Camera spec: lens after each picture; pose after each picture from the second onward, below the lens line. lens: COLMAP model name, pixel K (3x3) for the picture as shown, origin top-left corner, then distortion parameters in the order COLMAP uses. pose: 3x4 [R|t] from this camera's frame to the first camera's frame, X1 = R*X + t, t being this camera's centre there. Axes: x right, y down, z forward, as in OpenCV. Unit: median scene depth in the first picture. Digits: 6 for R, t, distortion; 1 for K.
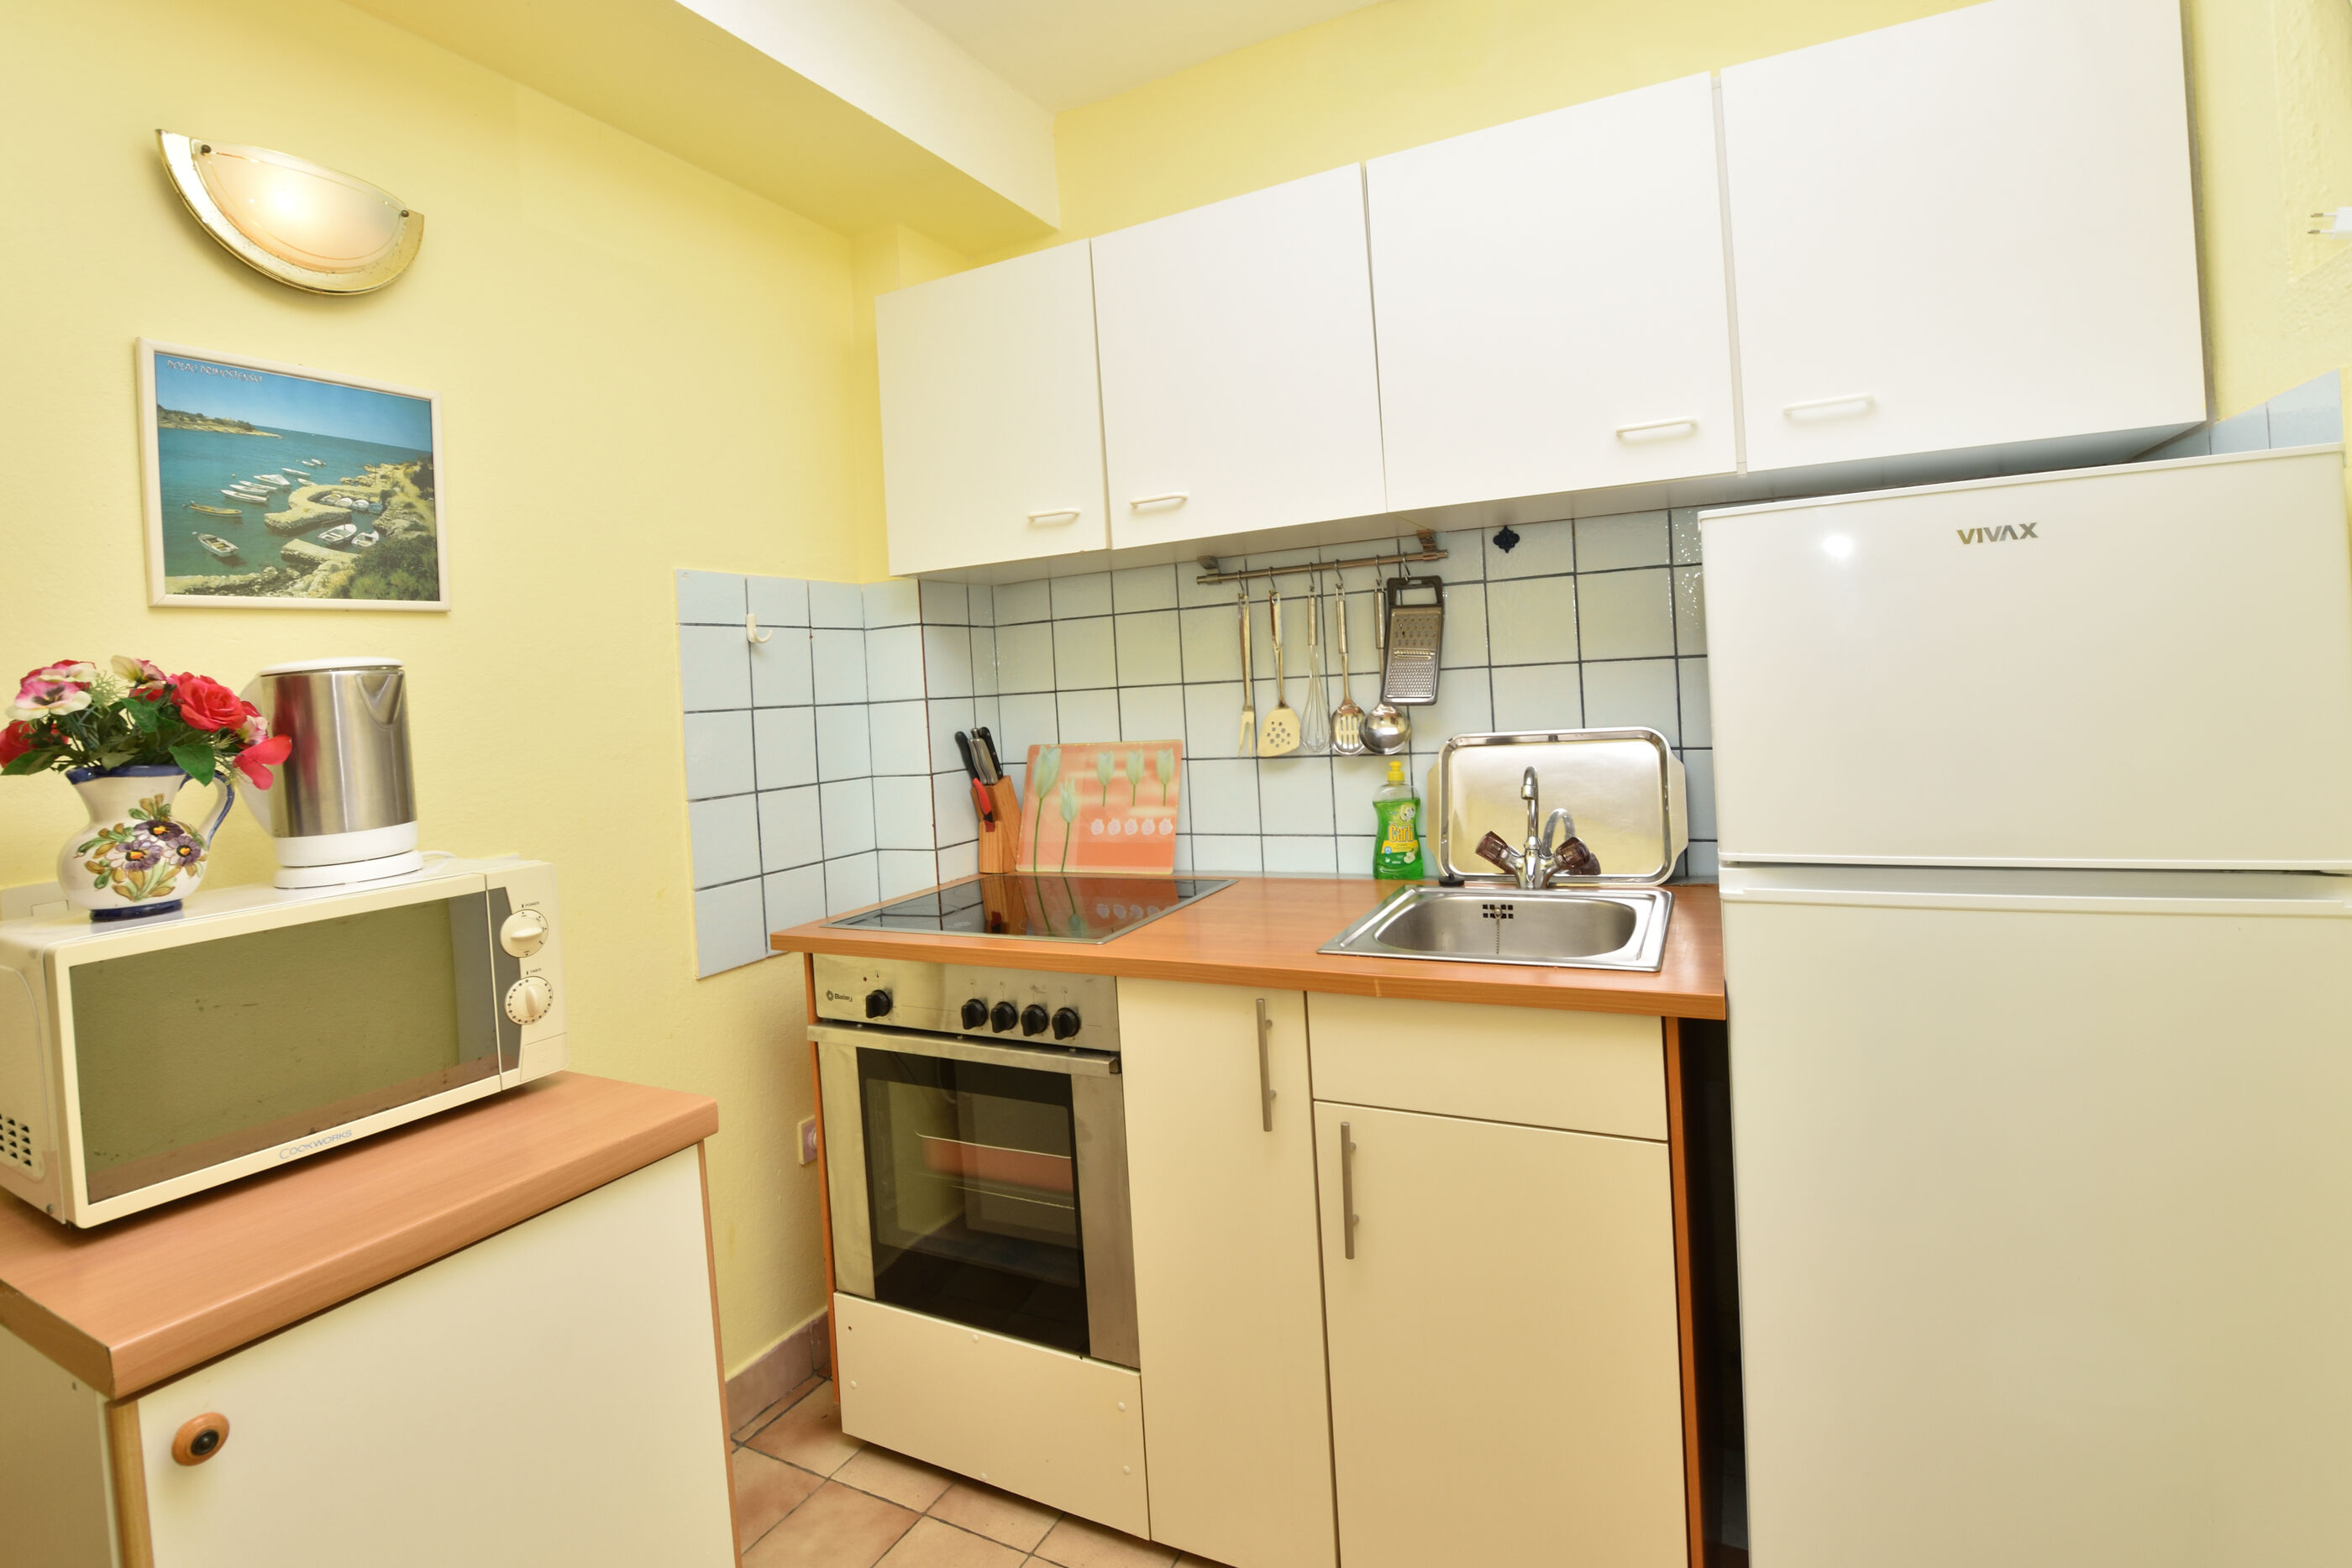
lens RADIAL K [[1055.0, 0, 1180.6], [0, 1055.0, 735.2], [0, 0, 1]] dist [0.001112, 0.000117]
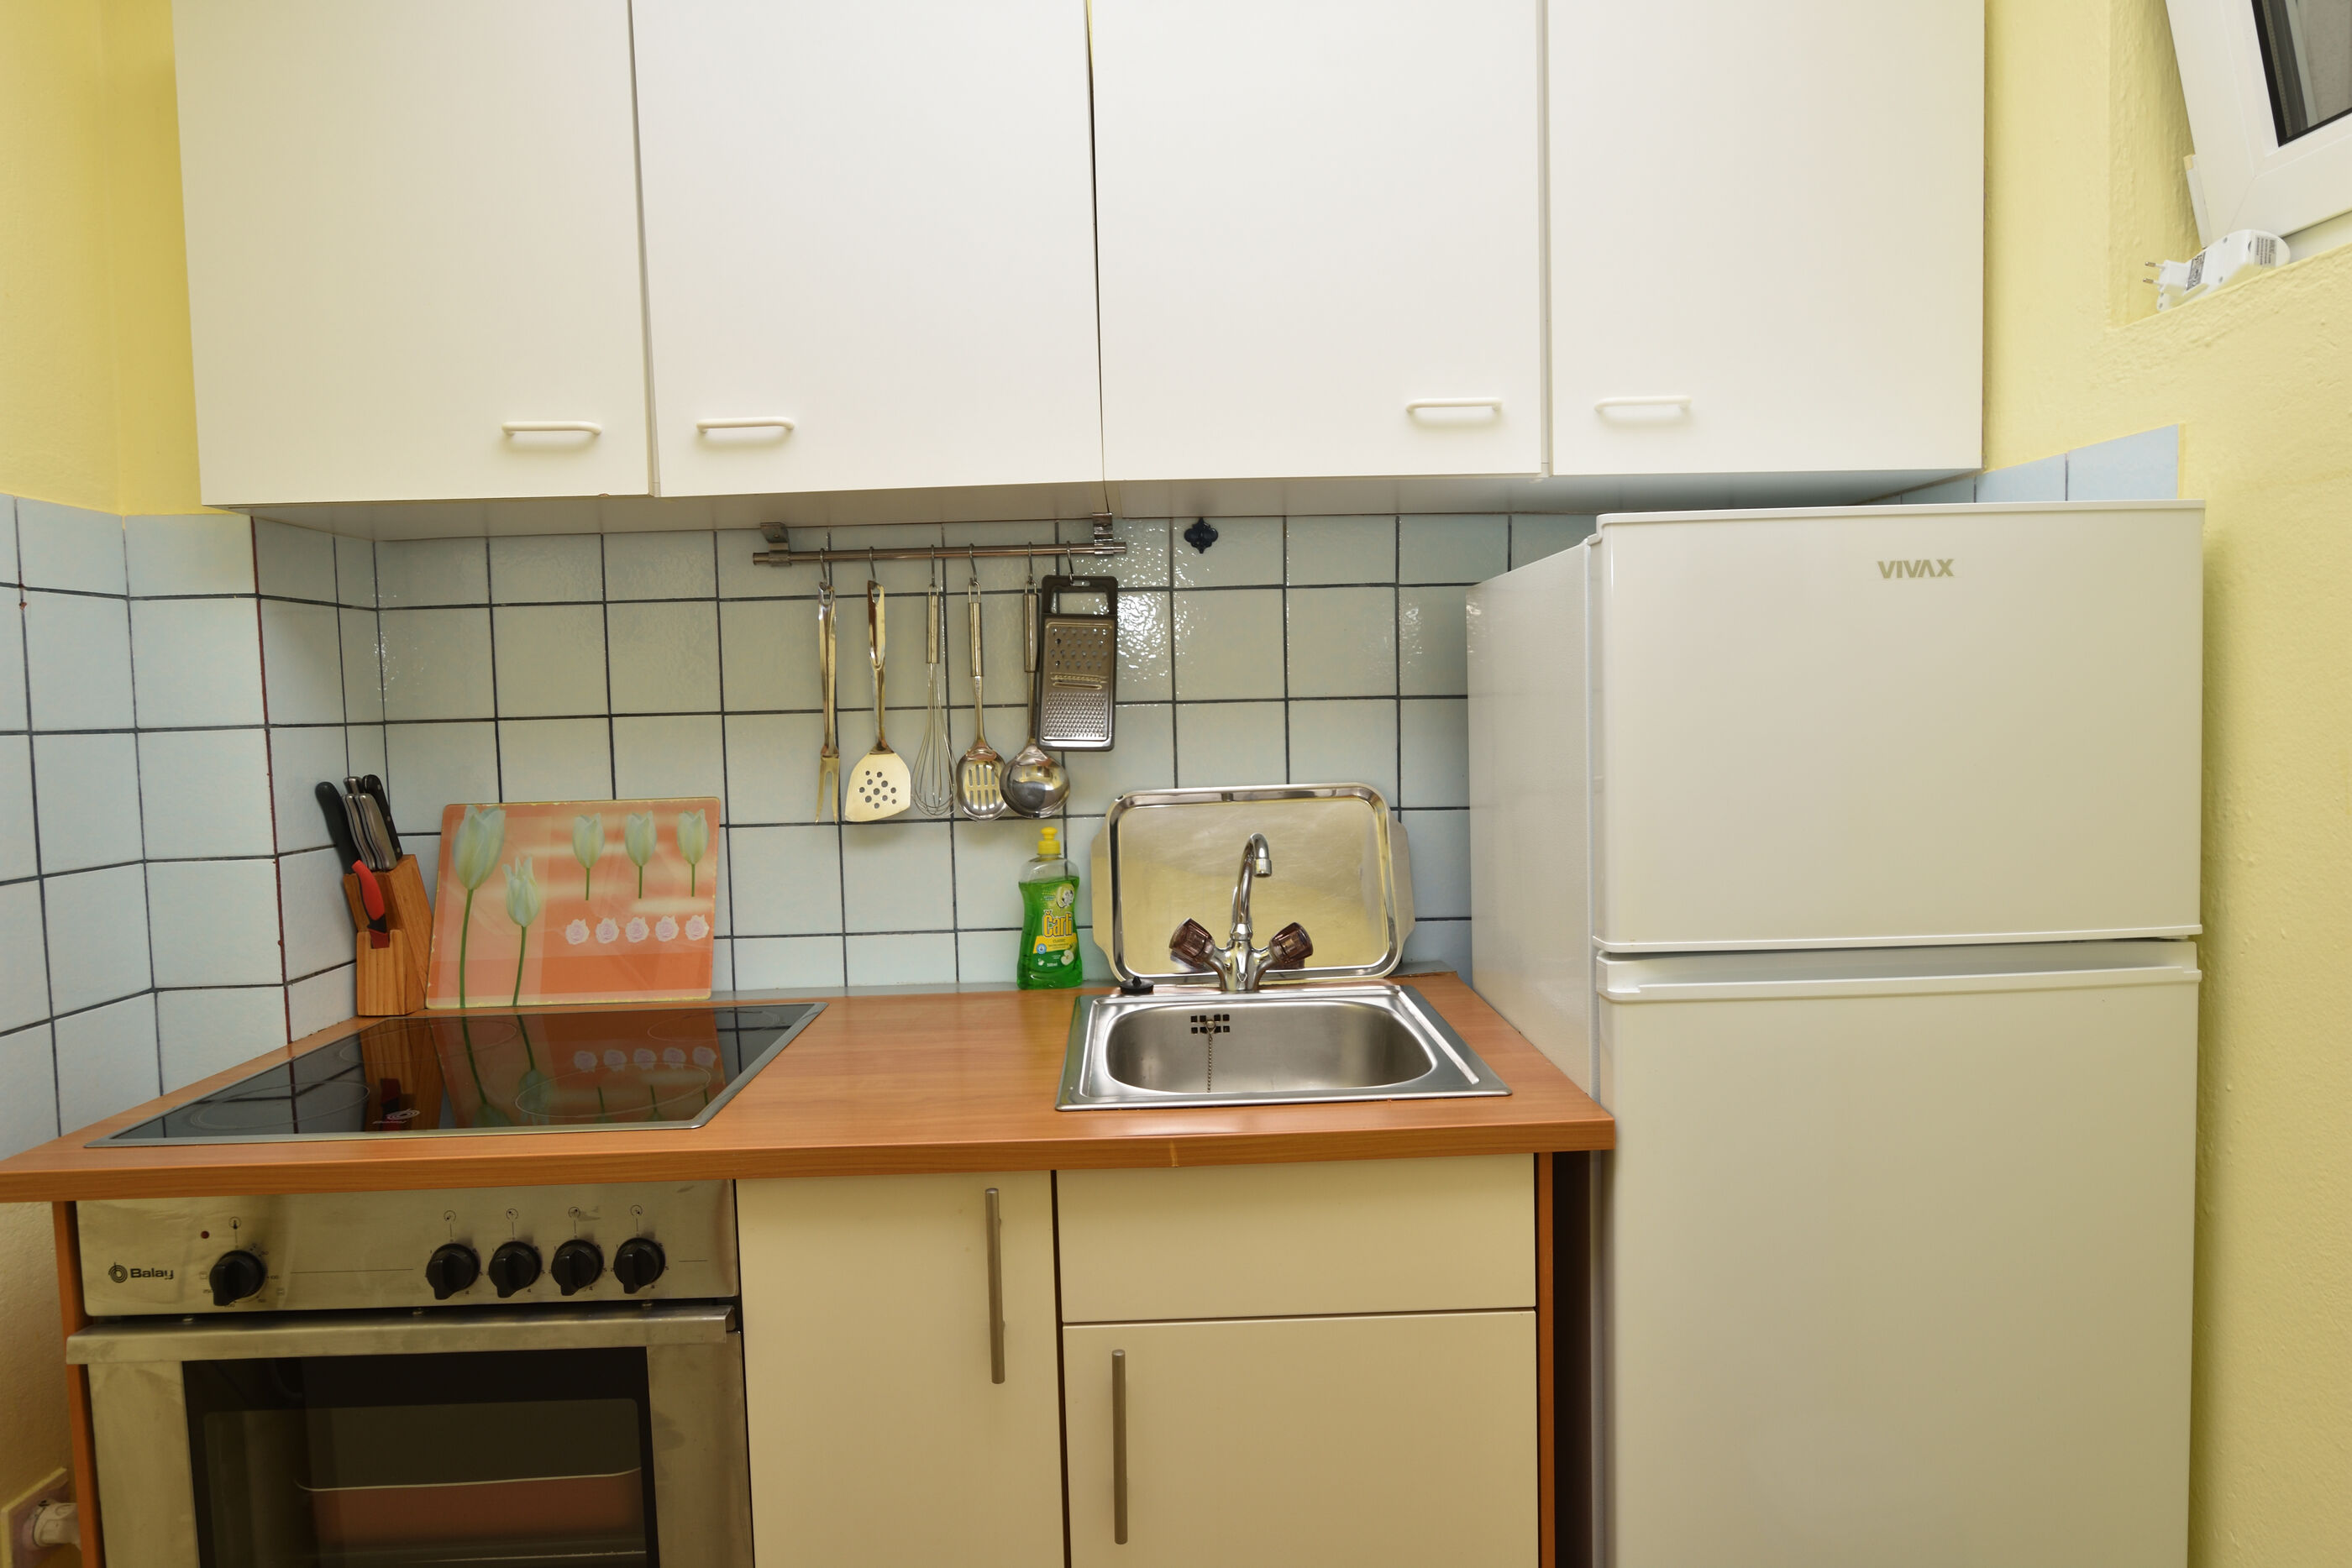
lens RADIAL K [[1340.7, 0, 1177.4], [0, 1340.7, 809.6], [0, 0, 1]] dist [-0.001771, 0.013311]
pose [[0.897100, -0.003018, 0.441817, -0.127849], [-0.004640, 0.999857, 0.016252, -0.002804], [-0.441803, -0.016630, 0.896958, 0.126116]]
